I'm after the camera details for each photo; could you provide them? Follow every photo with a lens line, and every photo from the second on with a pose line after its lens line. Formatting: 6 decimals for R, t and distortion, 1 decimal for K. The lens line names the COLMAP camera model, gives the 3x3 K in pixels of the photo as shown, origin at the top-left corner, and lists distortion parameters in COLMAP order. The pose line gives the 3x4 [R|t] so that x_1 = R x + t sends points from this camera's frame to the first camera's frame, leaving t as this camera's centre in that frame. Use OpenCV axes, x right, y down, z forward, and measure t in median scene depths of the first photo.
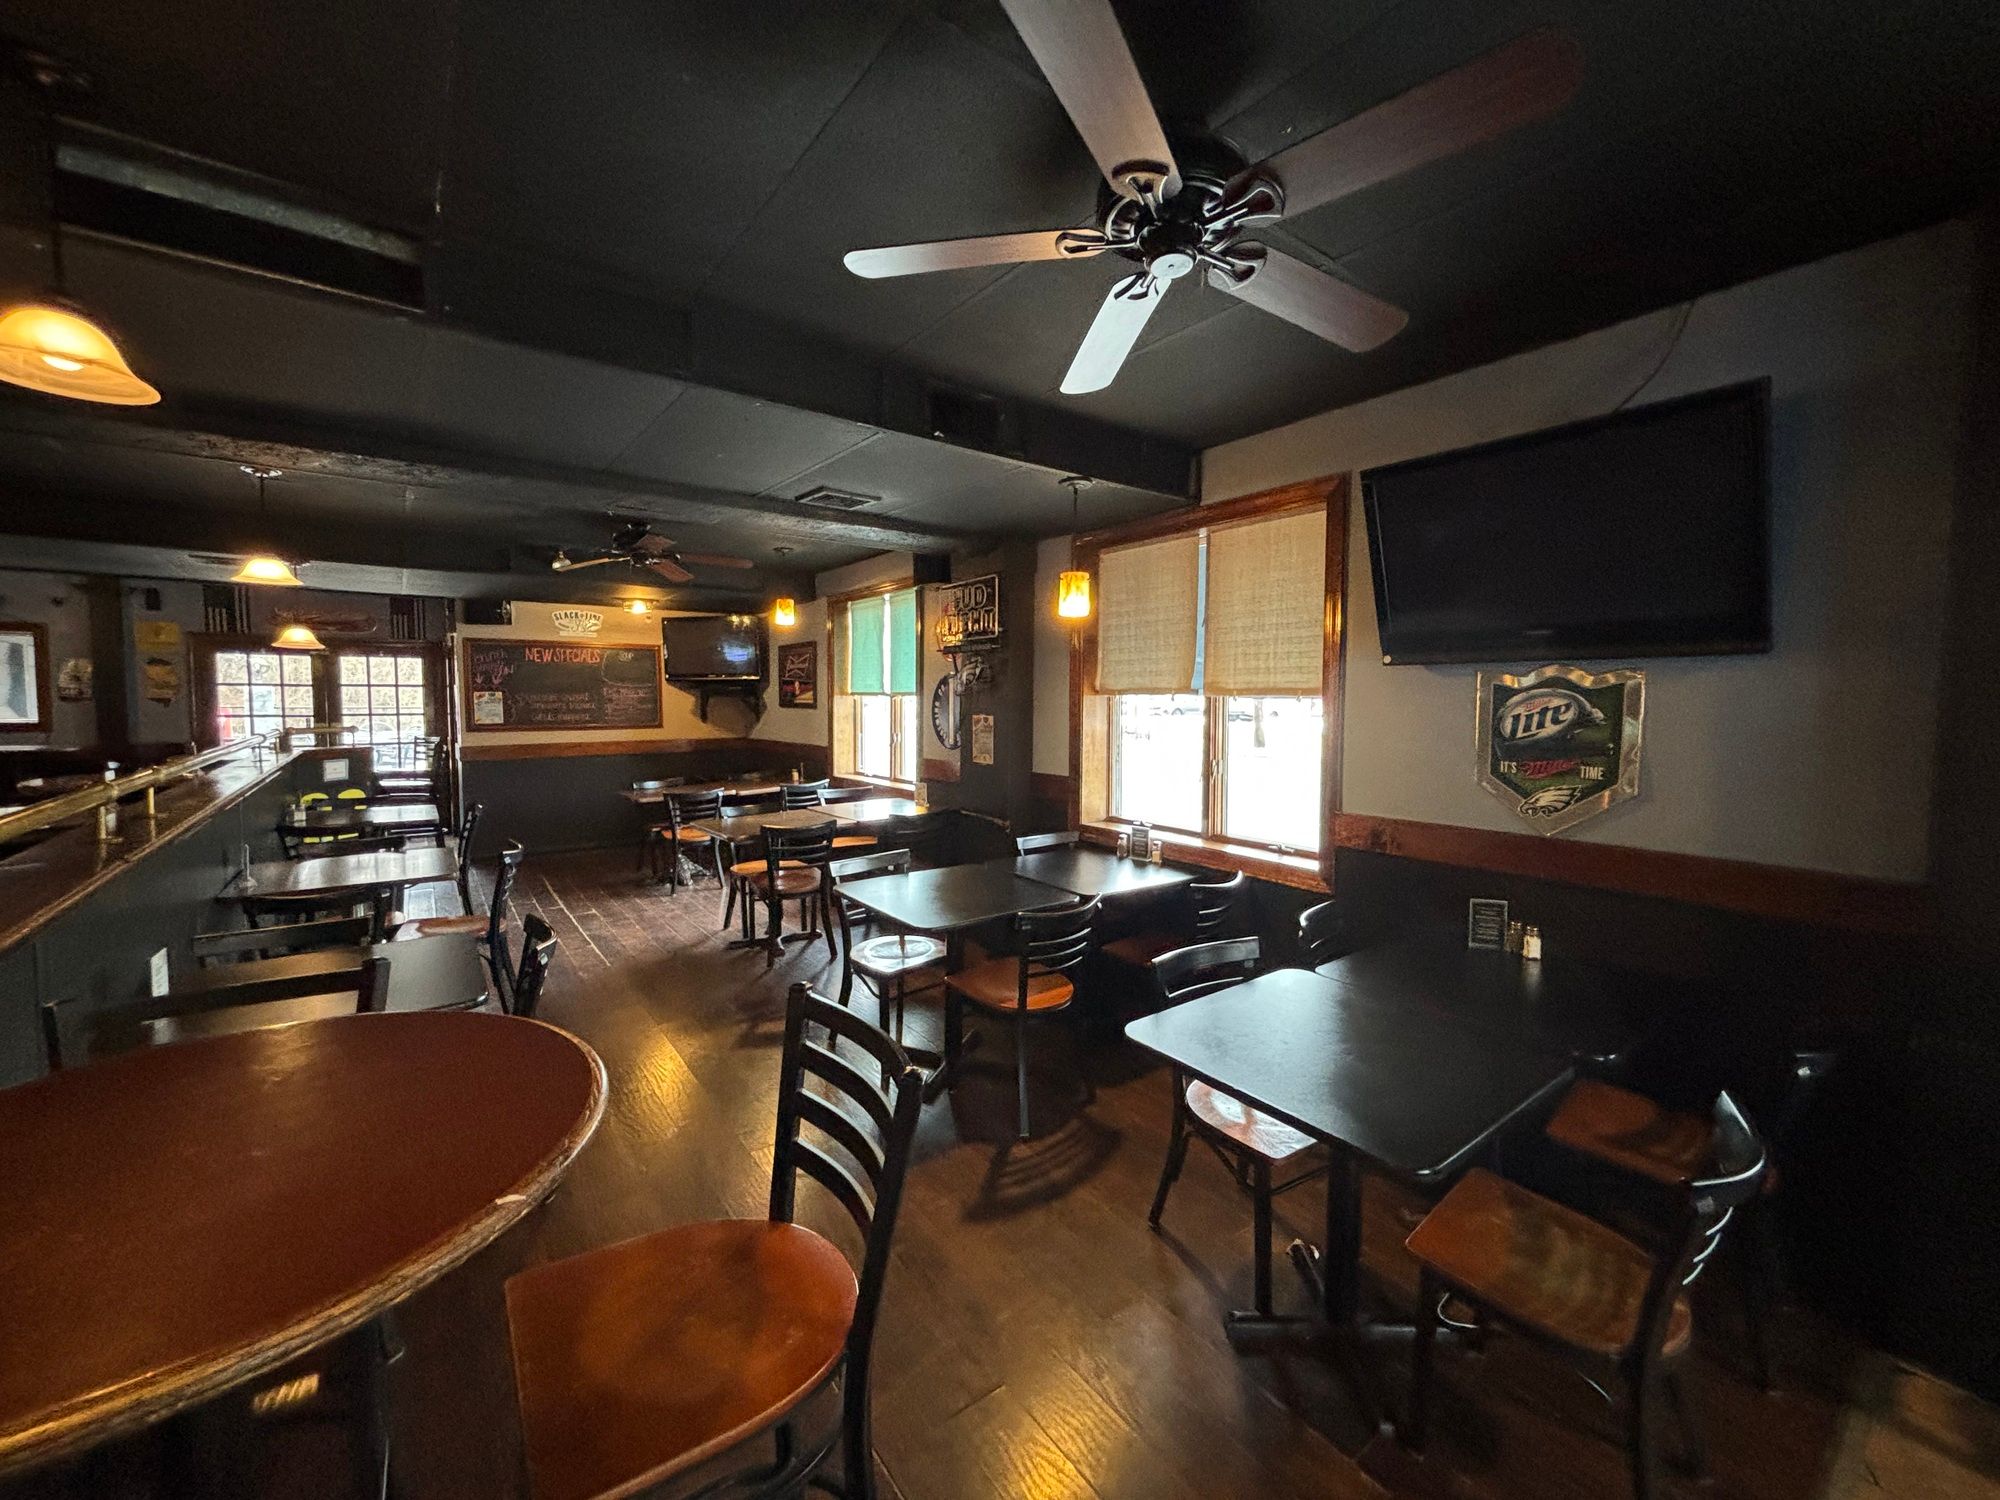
lens RADIAL K [[795.0, 0, 1005.2], [0, 795.0, 736.7], [0, 0, 1]] dist [0.000953, -0.000013]
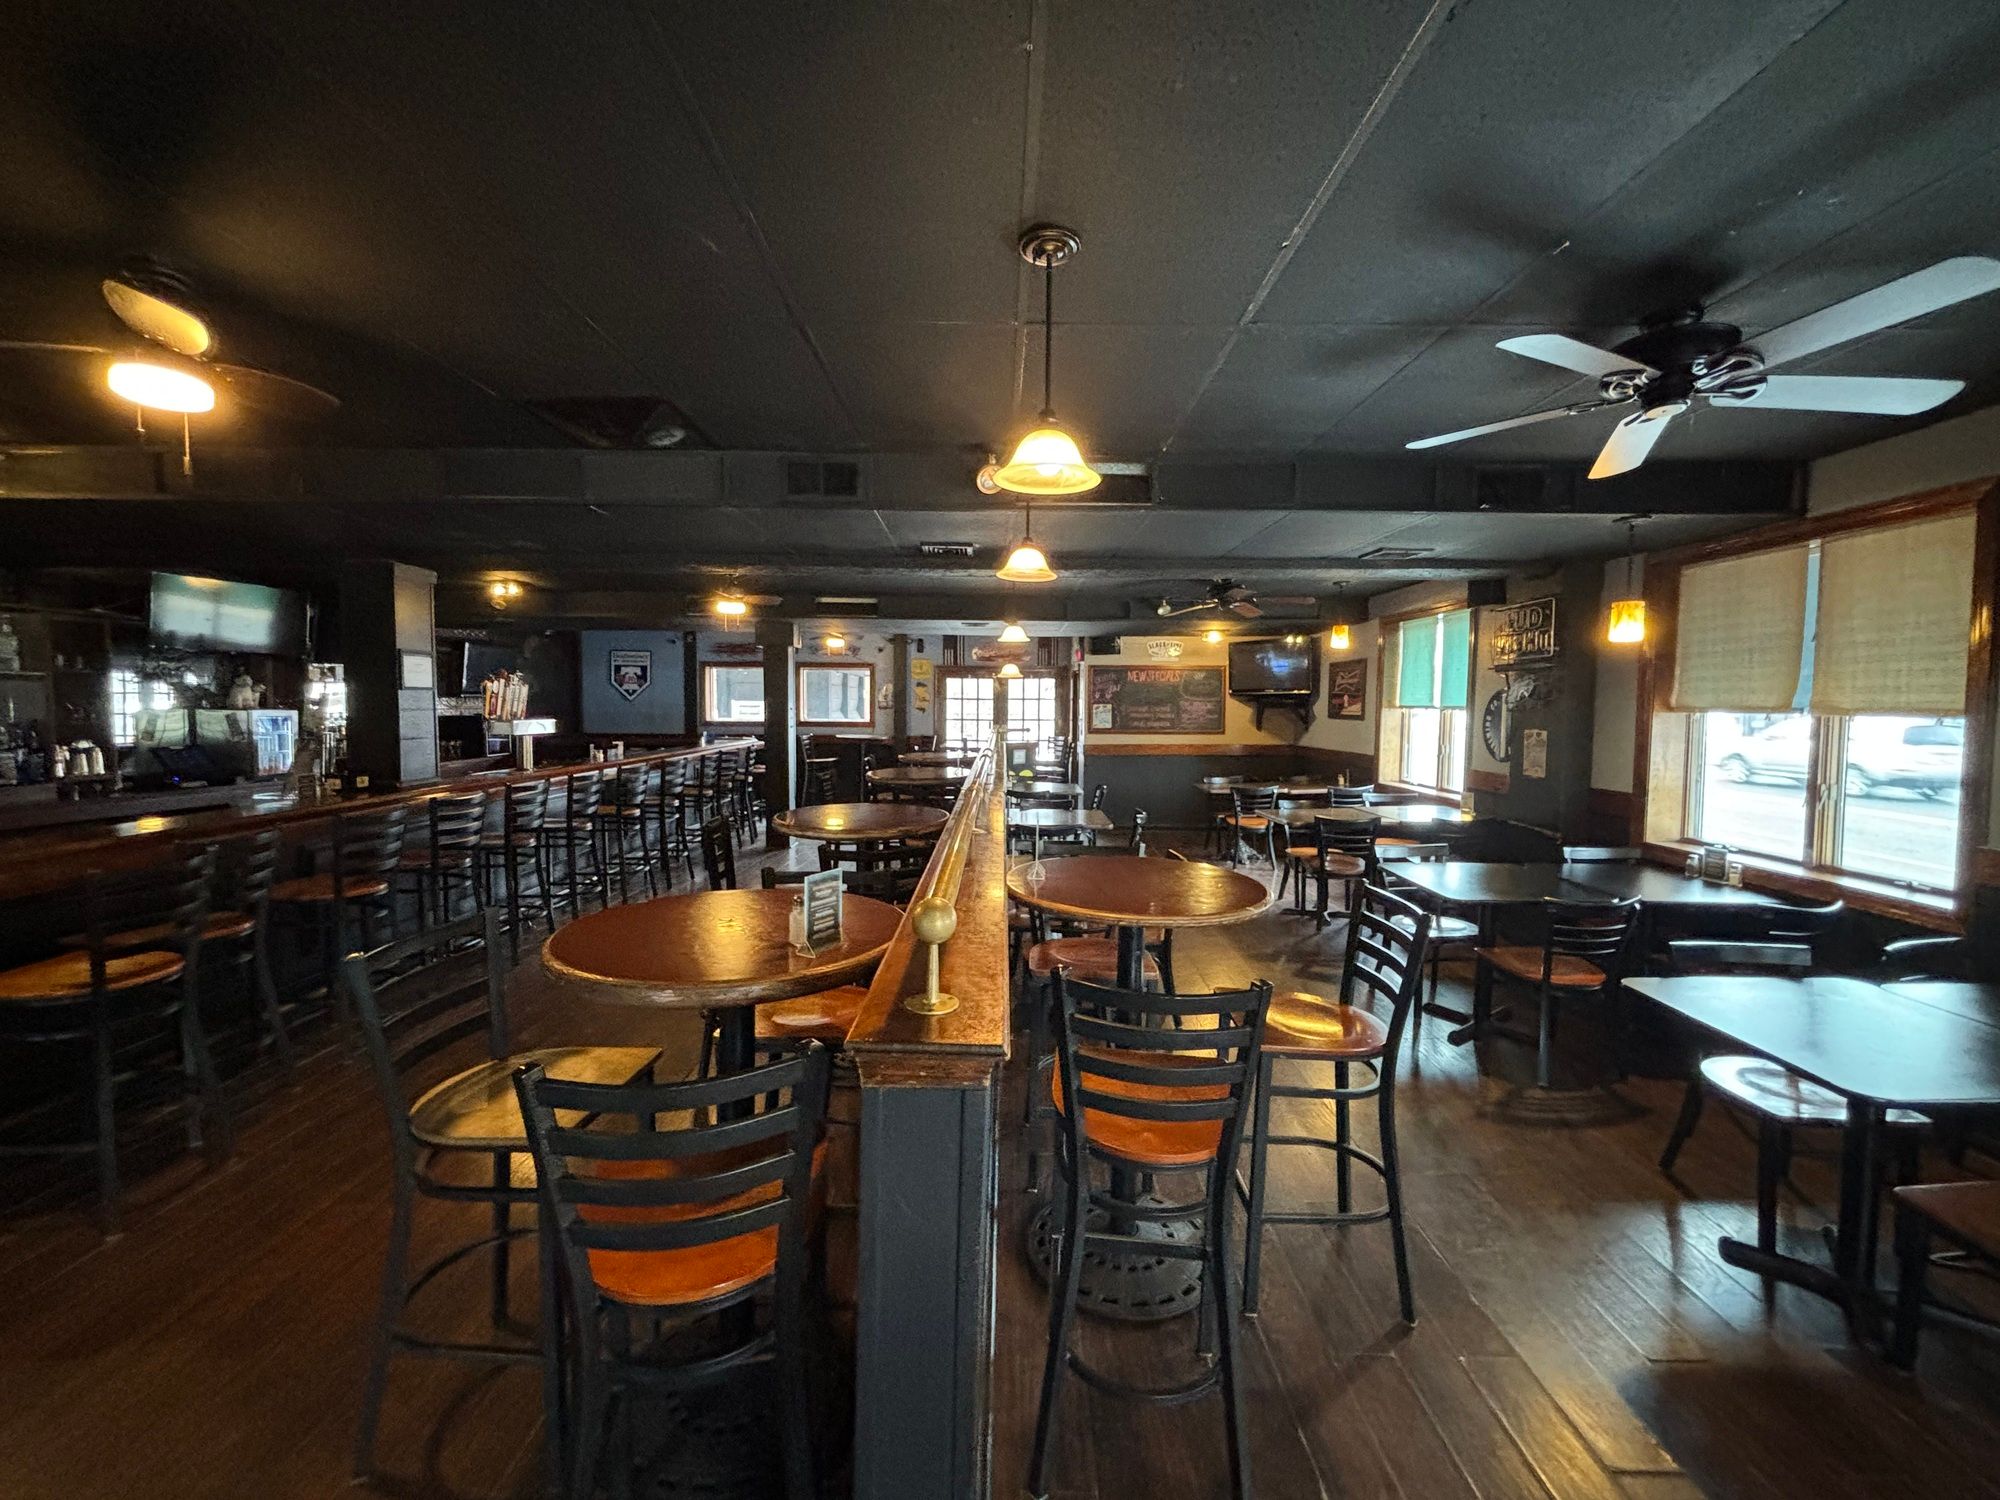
lens RADIAL K [[816.9, 0, 1000.0], [0, 816.9, 750.0], [0, 0, 1]] dist [0.001067, 0.000419]
pose [[0.799091, 0.035860, -0.600139, 0.054419], [-0.031808, 0.999343, 0.017362, 0.002754], [0.600367, 0.005216, 0.799707, -0.282145]]
